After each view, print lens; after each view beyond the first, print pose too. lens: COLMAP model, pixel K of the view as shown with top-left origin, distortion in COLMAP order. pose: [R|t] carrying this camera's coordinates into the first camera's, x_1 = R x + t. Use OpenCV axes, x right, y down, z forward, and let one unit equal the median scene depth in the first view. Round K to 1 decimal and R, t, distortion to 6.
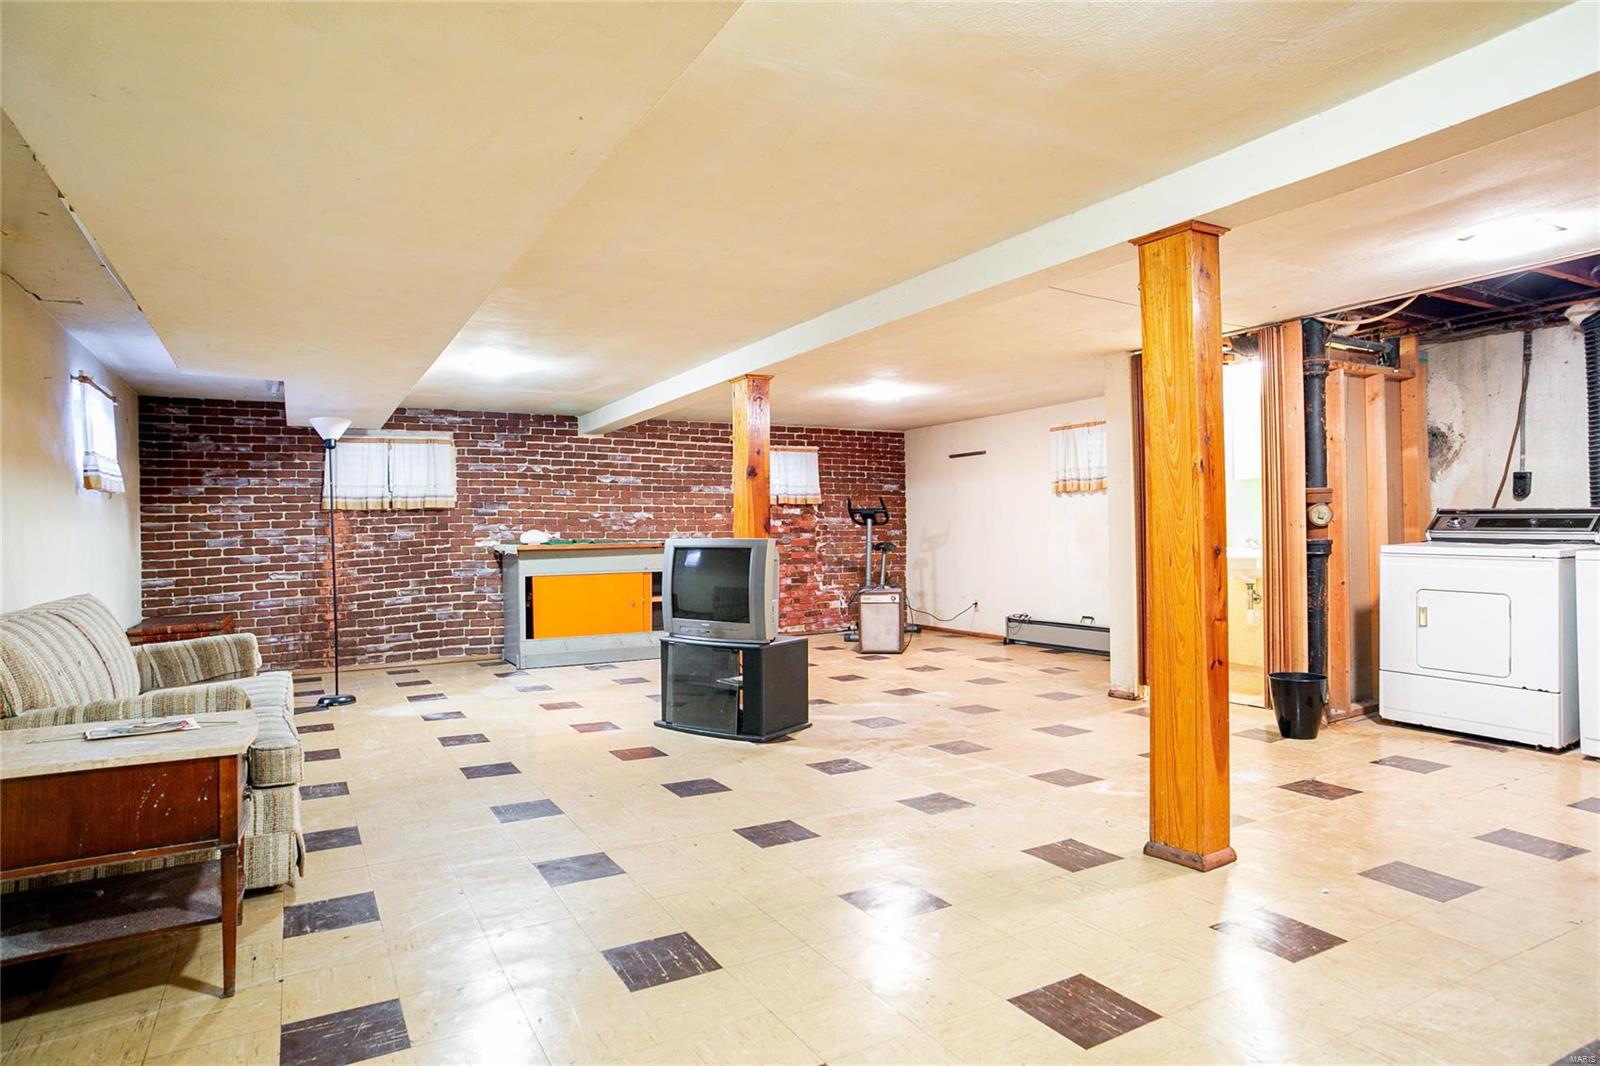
lens RADIAL K [[928.2, 0, 800.0], [0, 928.2, 533.0], [0, 0, 1]] dist [-0.000326, 0.000300]
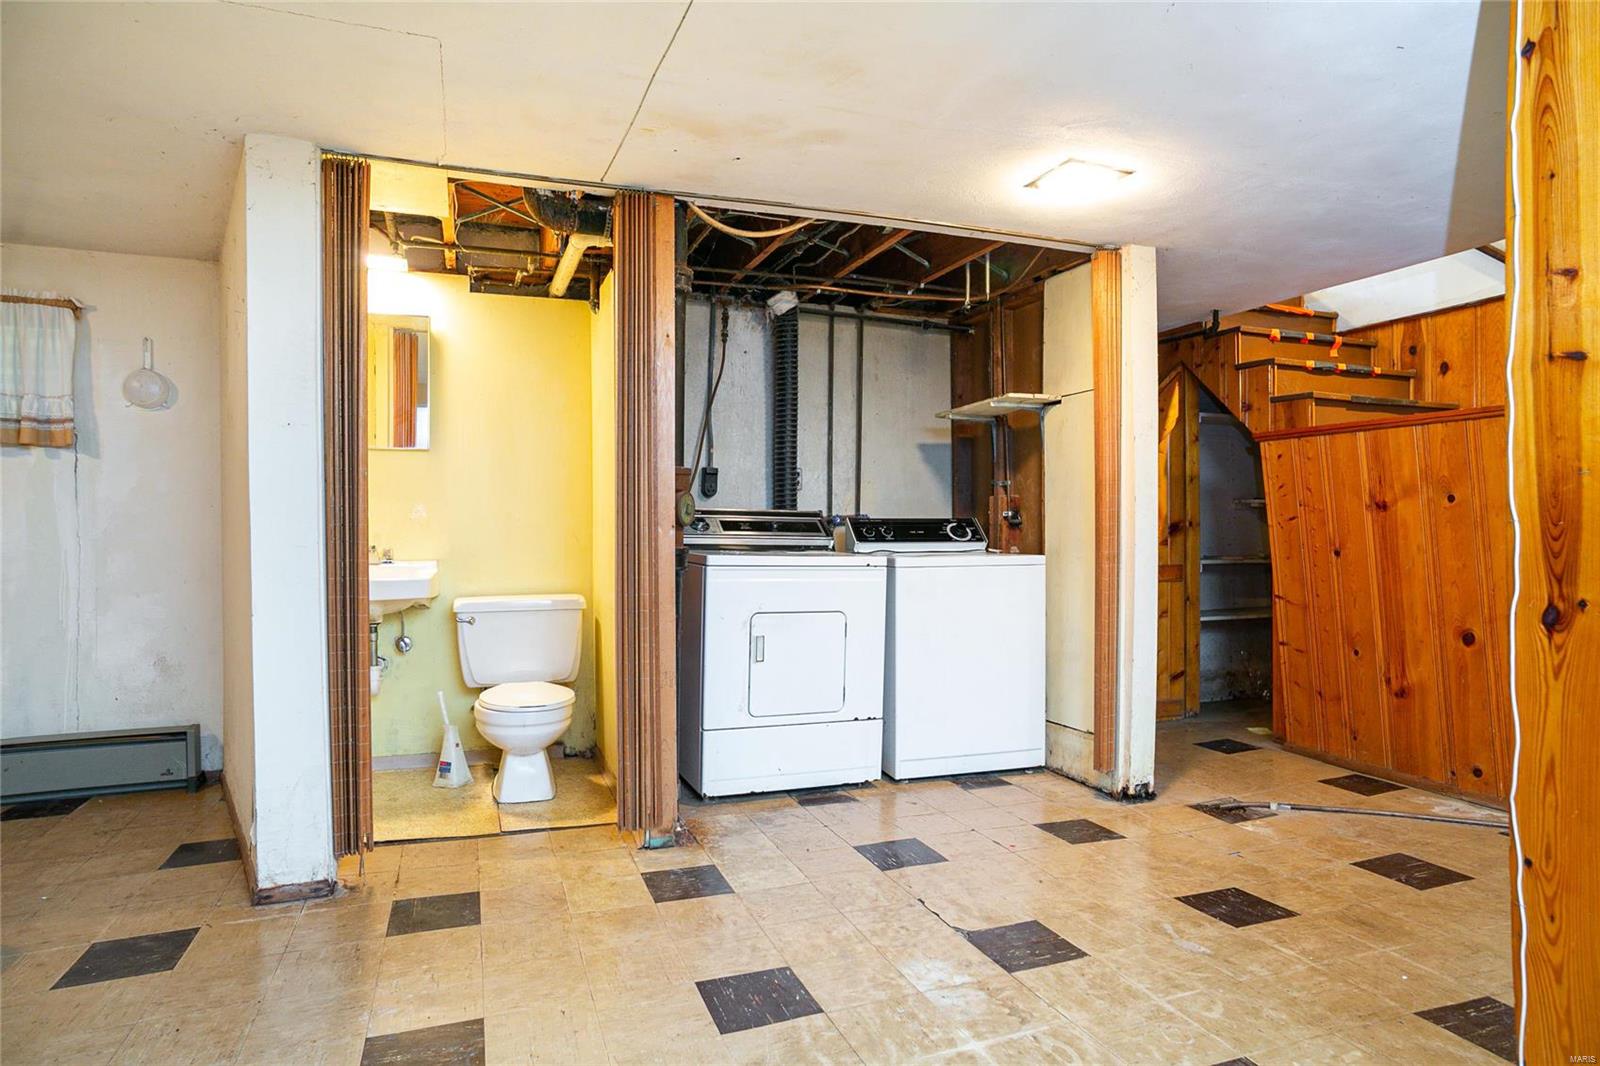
lens RADIAL K [[928.2, 0, 800.0], [0, 928.2, 533.0], [0, 0, 1]] dist [-0.000326, 0.000300]
pose [[0.139497, 0.009030, 0.990181, -0.081348], [-0.015895, 0.999850, -0.006878, 0.000523], [-0.990095, -0.014780, 0.139620, 0.914109]]
